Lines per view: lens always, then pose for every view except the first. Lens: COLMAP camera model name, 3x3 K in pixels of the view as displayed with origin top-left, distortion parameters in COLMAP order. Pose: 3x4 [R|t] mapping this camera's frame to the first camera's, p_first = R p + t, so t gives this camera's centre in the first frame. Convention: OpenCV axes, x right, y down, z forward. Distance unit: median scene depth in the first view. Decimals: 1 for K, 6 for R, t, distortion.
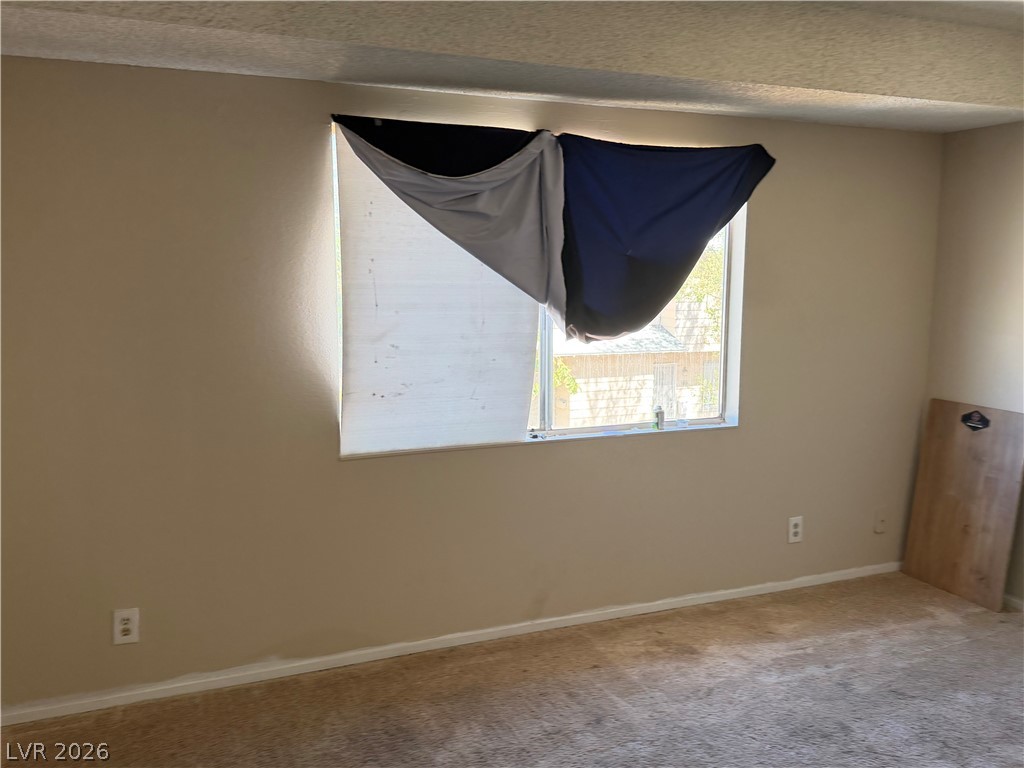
lens RADIAL K [[830.9, 0, 482.4], [0, 830.9, 372.9], [0, 0, 1]] dist [0.099747, -0.168846]
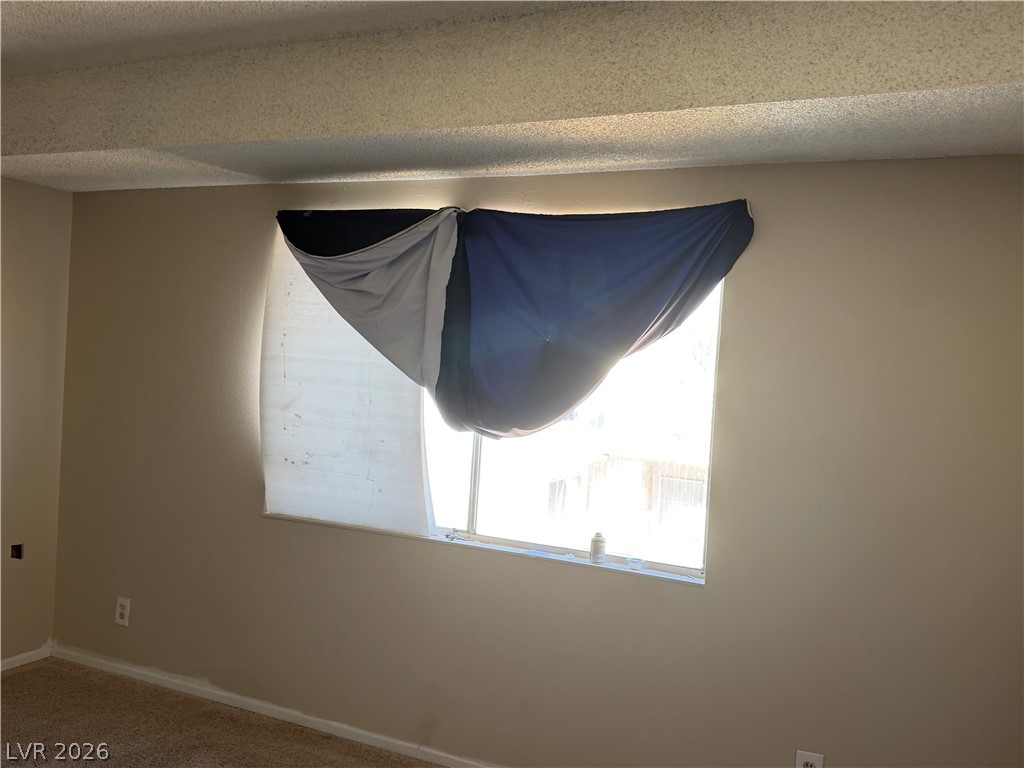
lens RADIAL K [[830.9, 0, 506.8], [0, 830.9, 392.2], [0, 0, 1]] dist [0.099747, -0.168846]
pose [[0.695303, 0.054780, -0.716626, 0.834632], [-0.153157, 0.985482, -0.073269, -0.023766], [0.702208, 0.160701, 0.693599, 0.434206]]
